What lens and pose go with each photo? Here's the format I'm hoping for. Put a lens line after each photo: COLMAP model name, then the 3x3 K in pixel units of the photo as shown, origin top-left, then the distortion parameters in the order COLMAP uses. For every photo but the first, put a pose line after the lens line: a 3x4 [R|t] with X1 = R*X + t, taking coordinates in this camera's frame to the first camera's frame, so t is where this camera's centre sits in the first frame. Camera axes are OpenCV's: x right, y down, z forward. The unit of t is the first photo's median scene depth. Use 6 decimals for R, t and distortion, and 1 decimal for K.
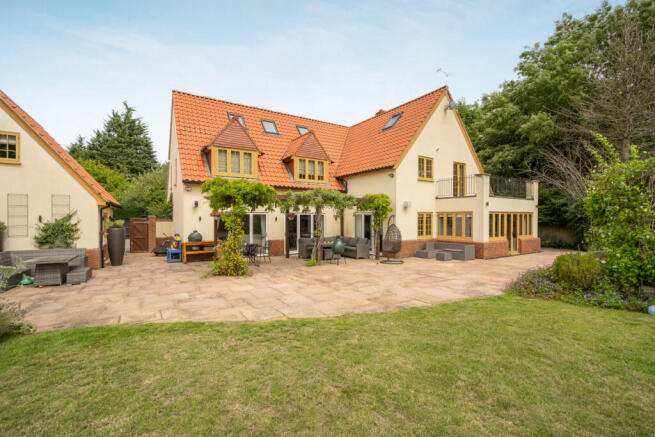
lens RADIAL K [[297.5, 0, 327.0], [0, 297.5, 217.7], [0, 0, 1]] dist [-0.024077, 0.005274]
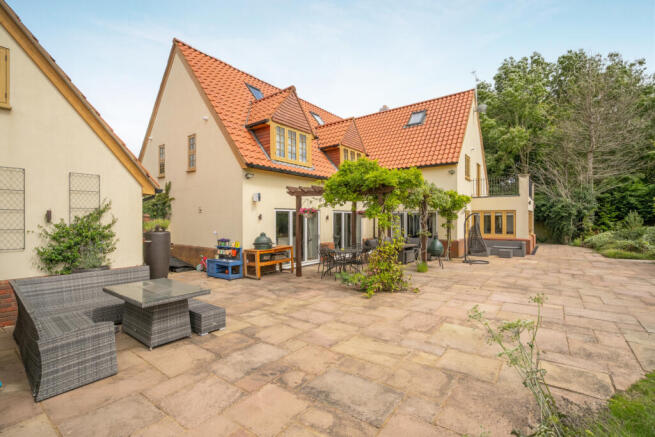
lens RADIAL K [[297.5, 0, 328.2], [0, 297.5, 220.7], [0, 0, 1]] dist [-0.024077, 0.005274]
pose [[0.942065, -0.006457, 0.335367, -0.485930], [0.005507, 0.999978, 0.003783, 0.009153], [-0.335384, -0.001717, 0.942080, 0.231215]]
